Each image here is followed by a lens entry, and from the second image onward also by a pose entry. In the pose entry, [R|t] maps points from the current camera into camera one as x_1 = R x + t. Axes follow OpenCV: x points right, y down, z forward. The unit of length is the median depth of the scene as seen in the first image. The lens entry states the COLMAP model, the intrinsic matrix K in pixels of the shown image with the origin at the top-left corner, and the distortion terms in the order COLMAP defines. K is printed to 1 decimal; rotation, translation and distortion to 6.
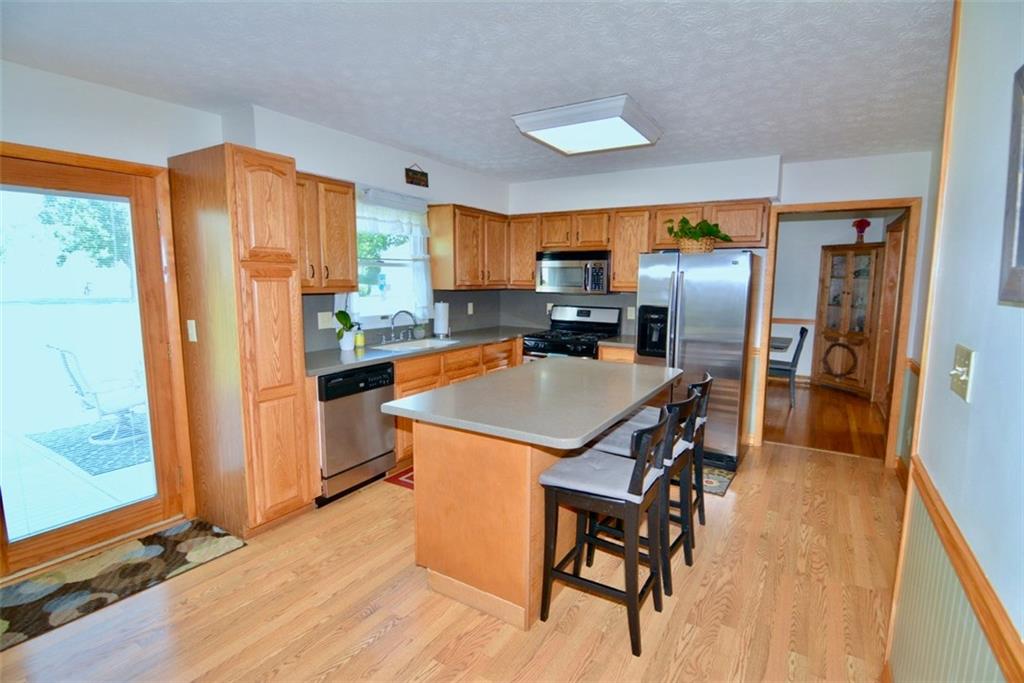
lens RADIAL K [[493.4, 0, 508.8], [0, 493.4, 344.9], [0, 0, 1]] dist [-0.017197, -0.000541]
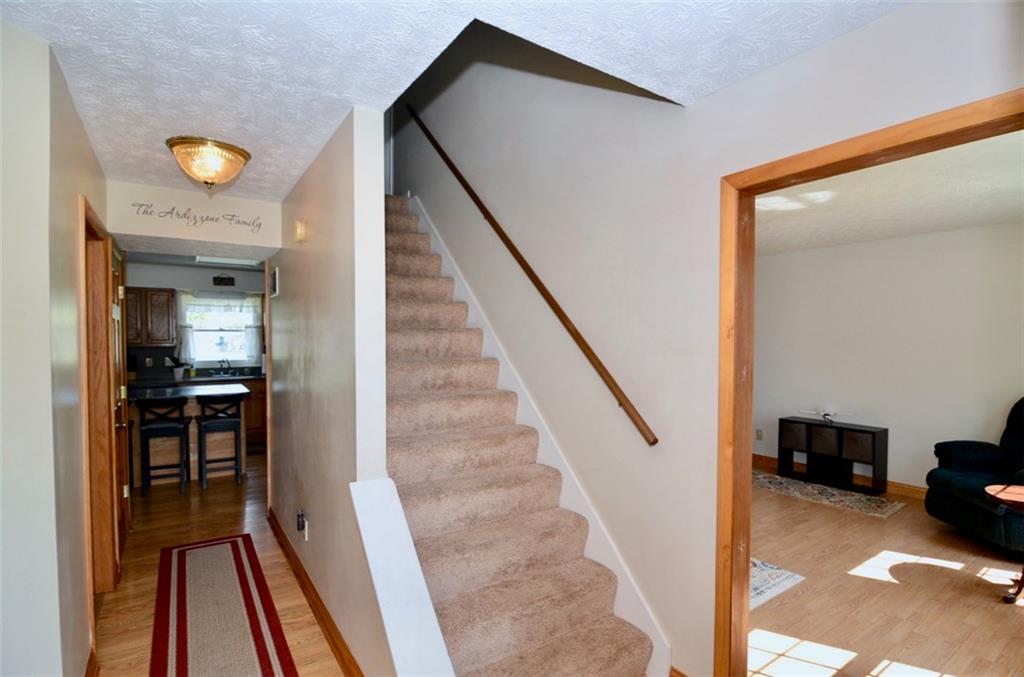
lens RADIAL K [[493.4, 0, 511.6], [0, 493.4, 340.6], [0, 0, 1]] dist [-0.017197, -0.000541]
pose [[0.914966, -0.000351, -0.403531, 1.962130], [-0.047477, 0.992961, -0.108512, 0.013119], [0.400728, 0.118443, 0.908509, -0.198508]]
